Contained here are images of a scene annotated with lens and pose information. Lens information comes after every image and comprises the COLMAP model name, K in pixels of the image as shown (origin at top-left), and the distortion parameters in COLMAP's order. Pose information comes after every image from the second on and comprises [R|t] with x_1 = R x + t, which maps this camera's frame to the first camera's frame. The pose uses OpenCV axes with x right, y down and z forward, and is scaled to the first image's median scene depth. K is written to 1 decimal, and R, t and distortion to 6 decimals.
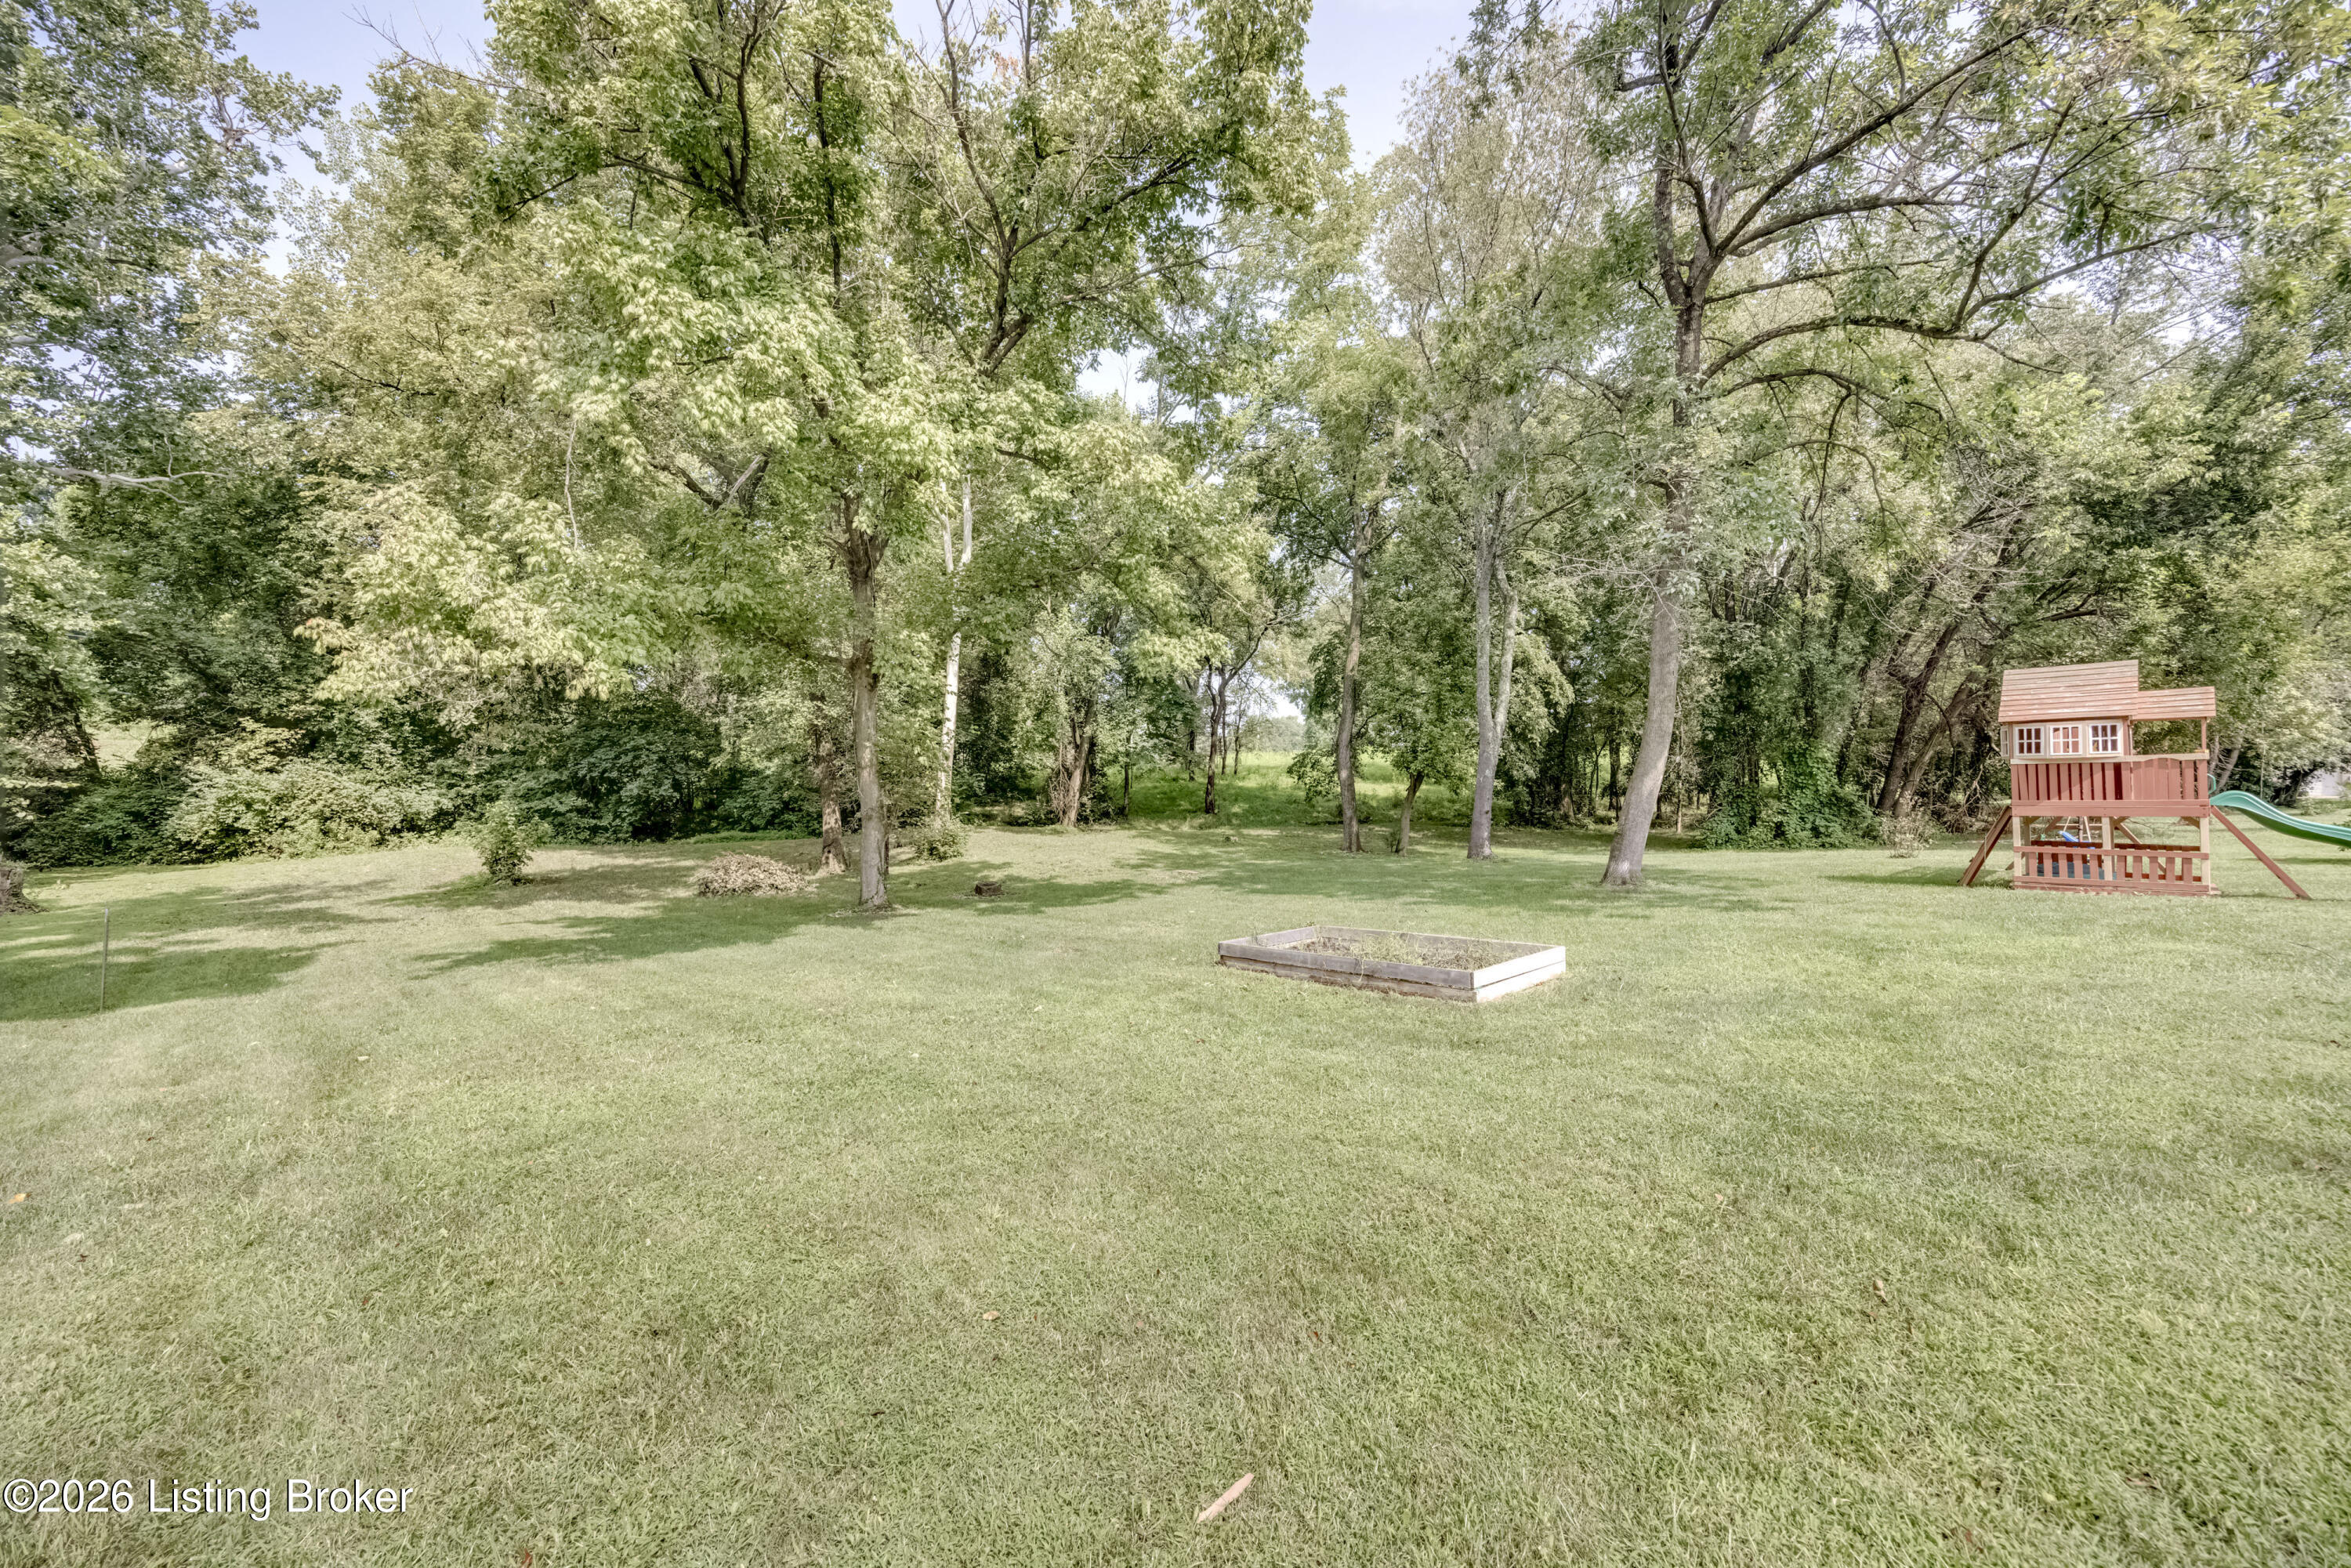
lens RADIAL K [[907.9, 0, 1173.8], [0, 907.9, 781.9], [0, 0, 1]] dist [-0.011361, 0.000672]
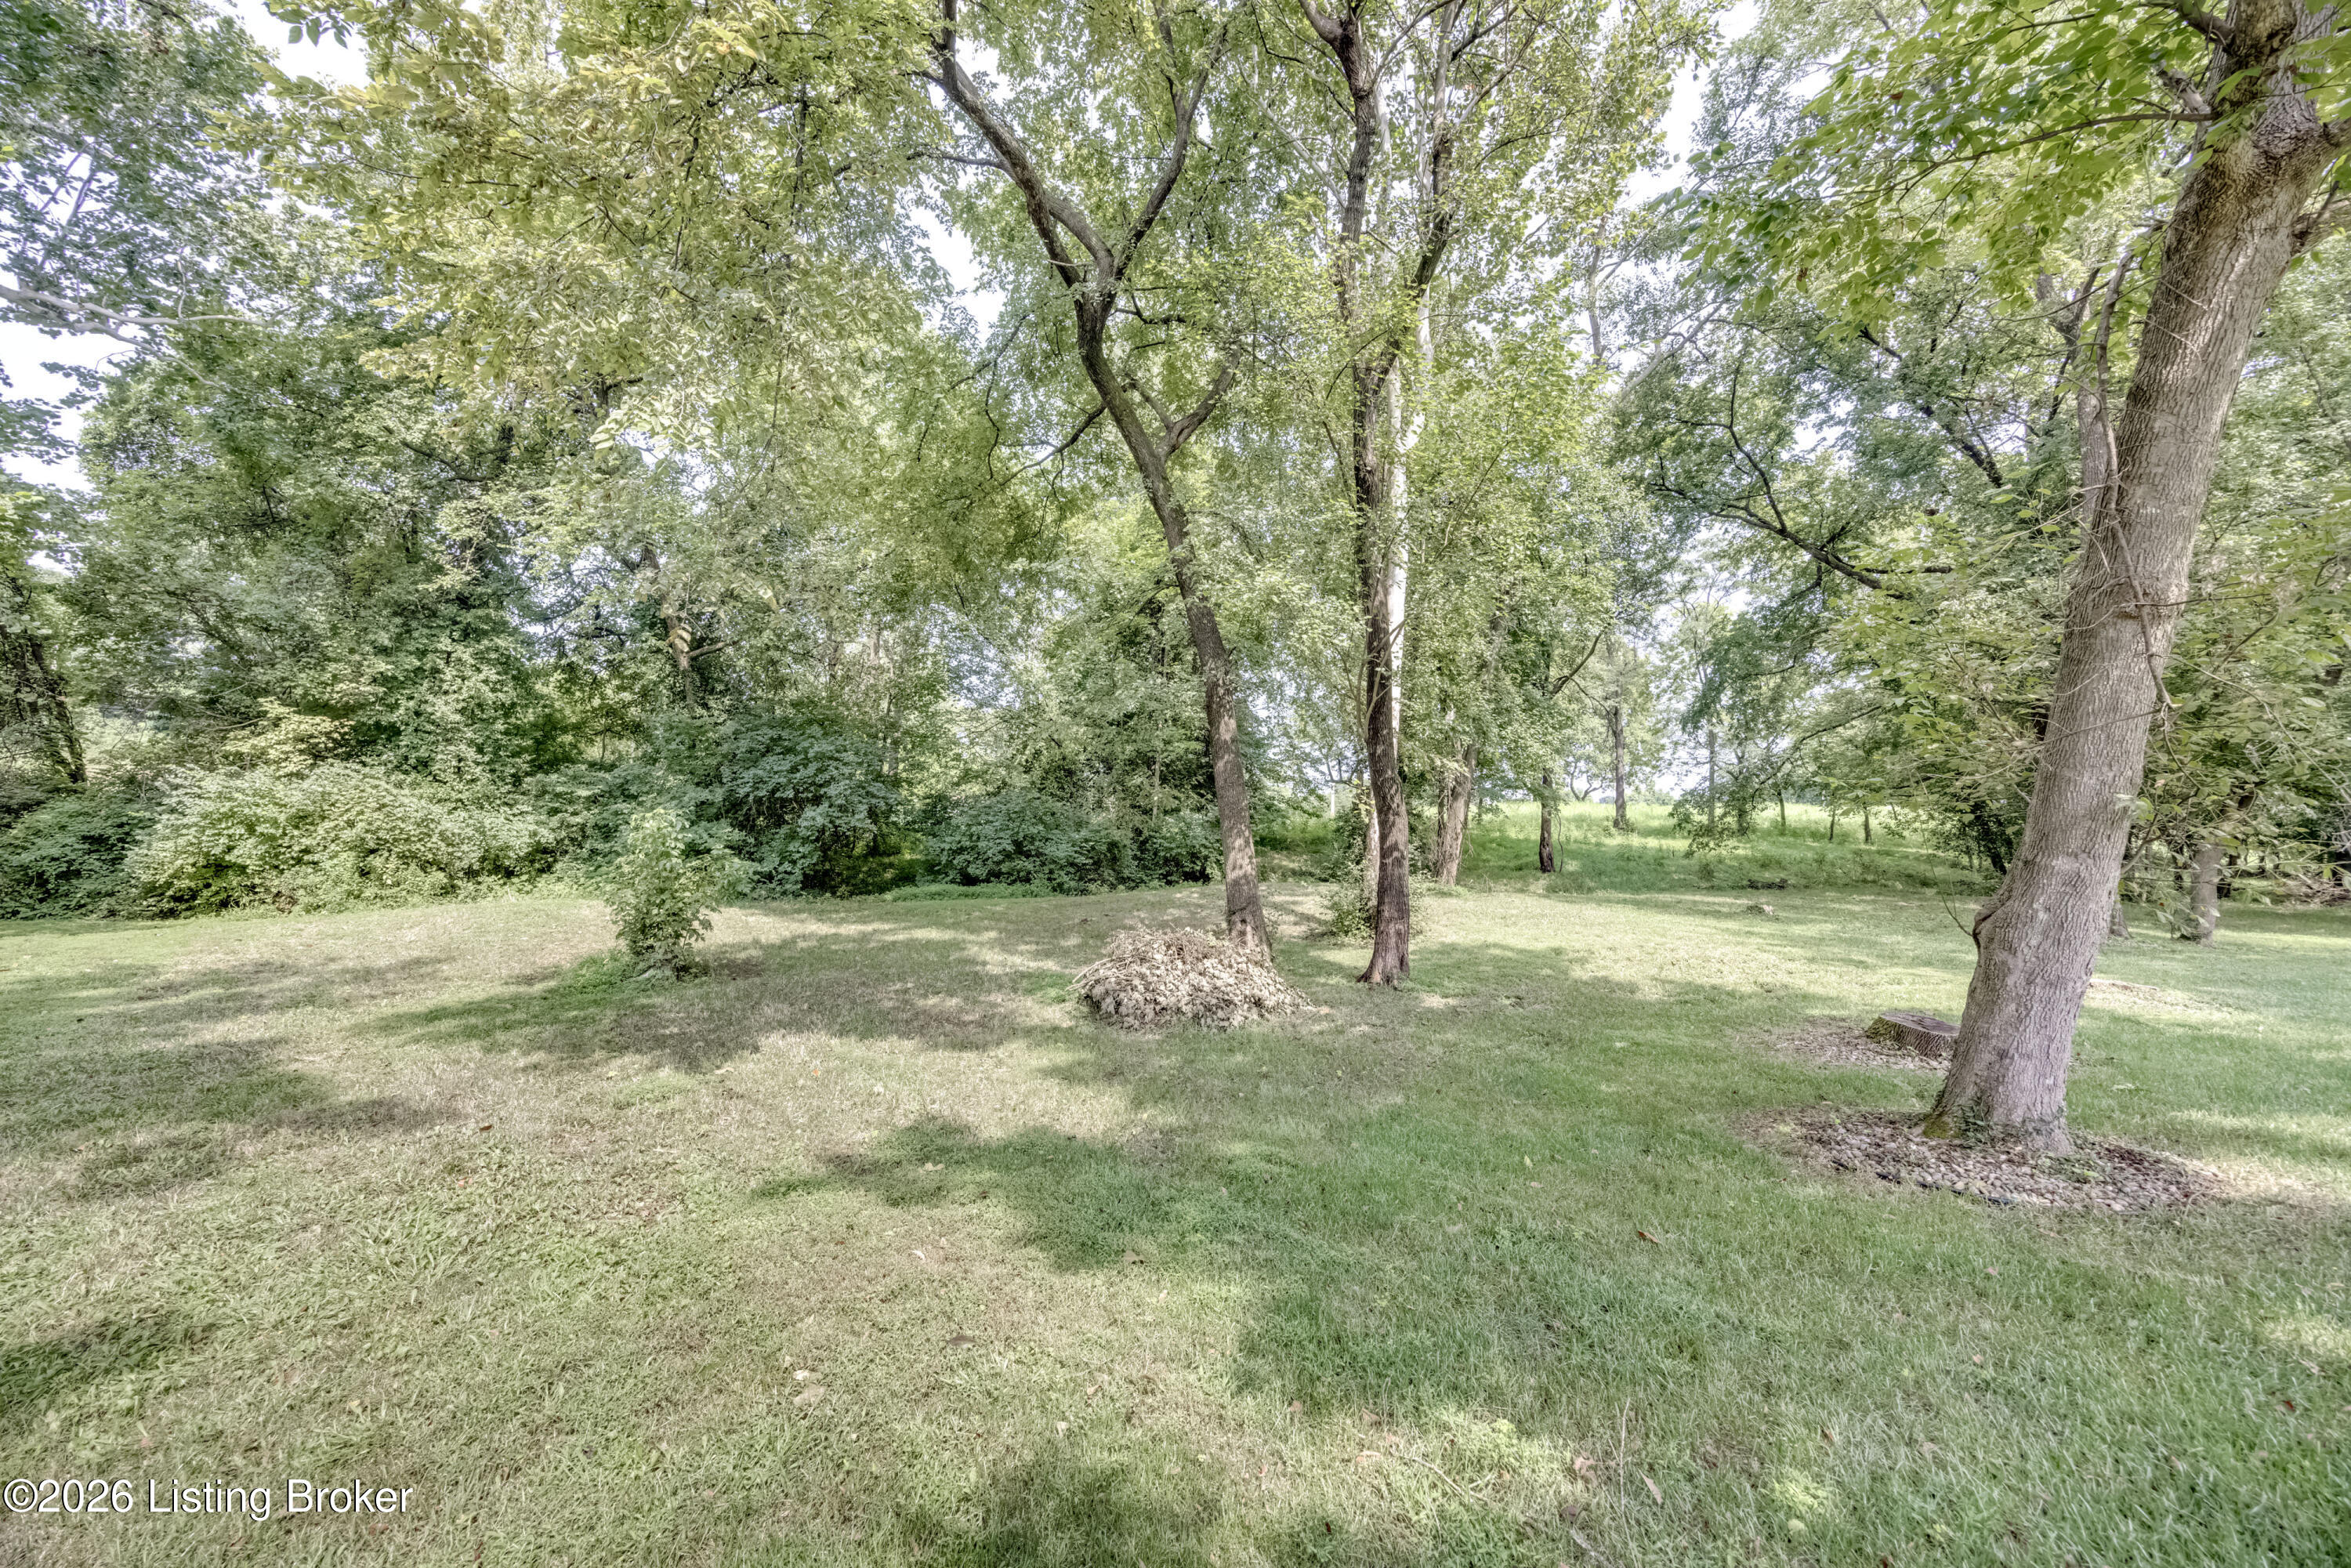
lens RADIAL K [[907.9, 0, 1171.8], [0, 907.9, 774.9], [0, 0, 1]] dist [-0.011361, 0.000672]
pose [[0.997774, 0.008561, -0.066141, -0.316102], [-0.013673, 0.996921, -0.077214, 0.027126], [0.065276, 0.077947, 0.994818, 0.378968]]
